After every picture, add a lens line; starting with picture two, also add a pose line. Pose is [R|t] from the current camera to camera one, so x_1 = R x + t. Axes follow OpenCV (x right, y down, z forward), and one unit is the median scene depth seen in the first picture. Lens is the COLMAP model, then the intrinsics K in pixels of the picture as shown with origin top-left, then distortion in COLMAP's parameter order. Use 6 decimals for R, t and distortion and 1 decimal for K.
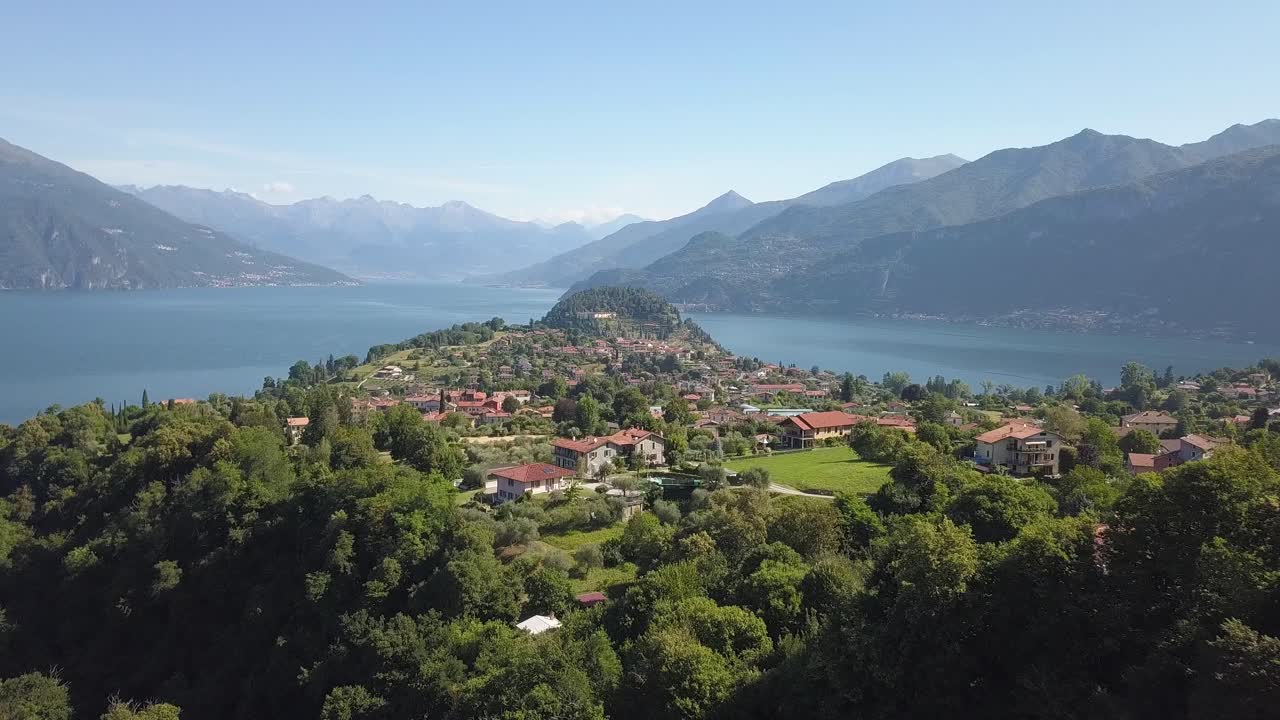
lens RADIAL K [[1057.8, 0, 640.0], [0, 1057.8, 360.0], [0, 0, 1]] dist [0.042614, -0.013175]
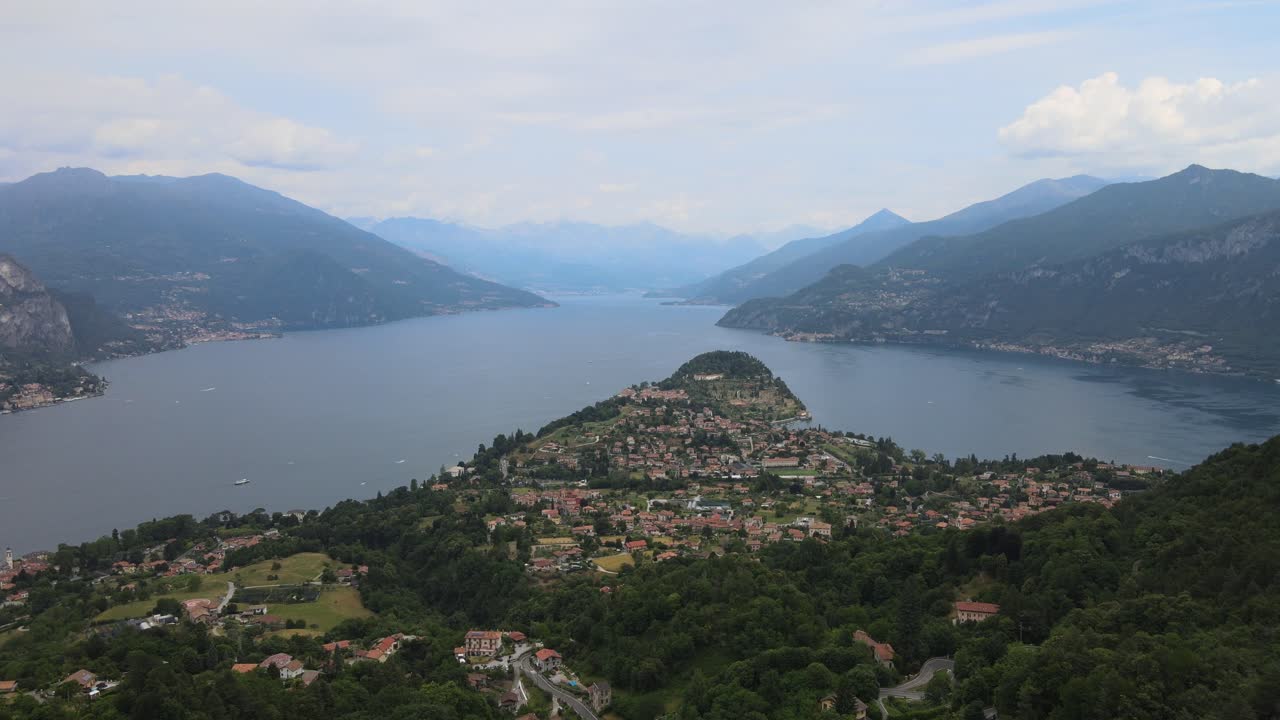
lens RADIAL K [[979.3, 0, 640.0], [0, 979.3, 360.0], [0, 0, 1]] dist [0.025446, -0.000701]
pose [[0.984498, -0.009837, -0.175117, 0.500830], [0.010554, 0.999939, 0.003162, -0.367927], [0.175076, -0.004961, 0.984543, -1.422544]]
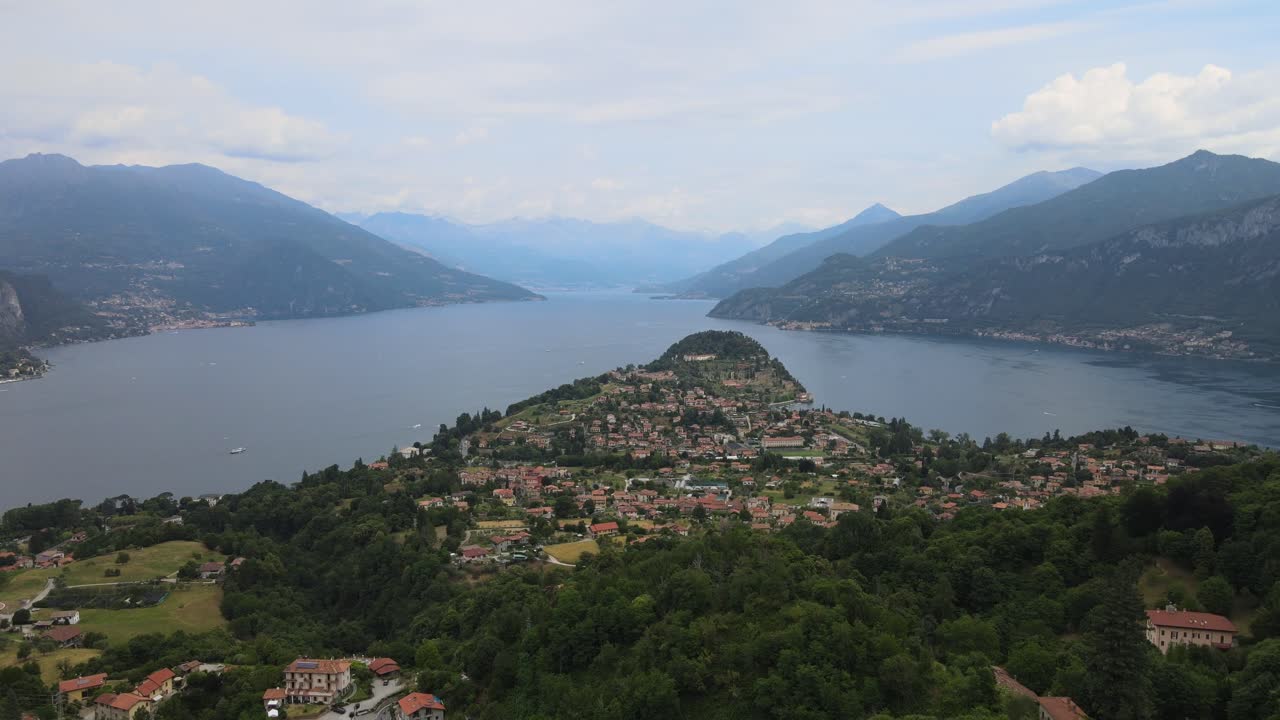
lens RADIAL K [[979.3, 0, 640.0], [0, 979.3, 360.0], [0, 0, 1]] dist [0.025446, -0.000701]
pose [[0.986178, -0.007592, -0.165512, 0.436523], [0.008339, 0.999958, 0.003814, -0.236568], [0.165477, -0.005141, 0.986200, -0.876650]]
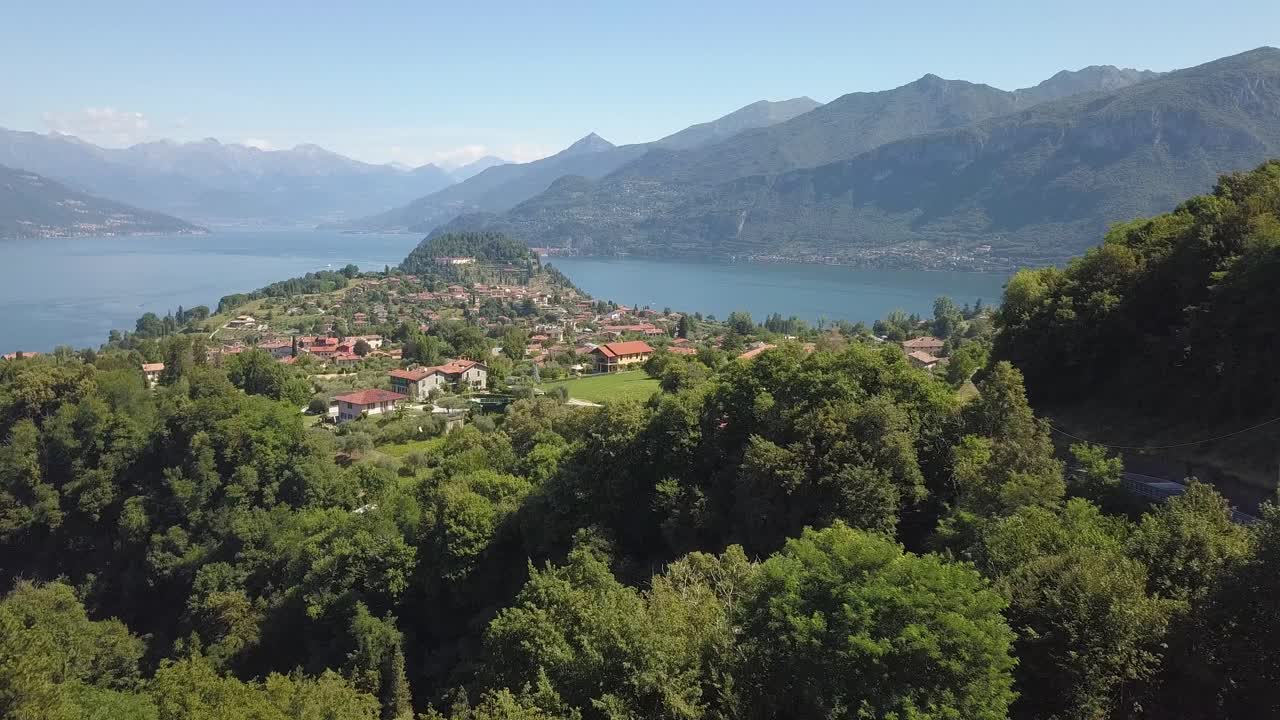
lens RADIAL K [[1063.9, 0, 640.0], [0, 1063.9, 360.0], [0, 0, 1]] dist [0.009594, 0.009697]
pose [[0.991899, -0.028006, 0.123901, 0.028399], [0.021532, 0.998348, 0.053278, 0.005004], [-0.125188, -0.050178, 0.990863, -0.114861]]
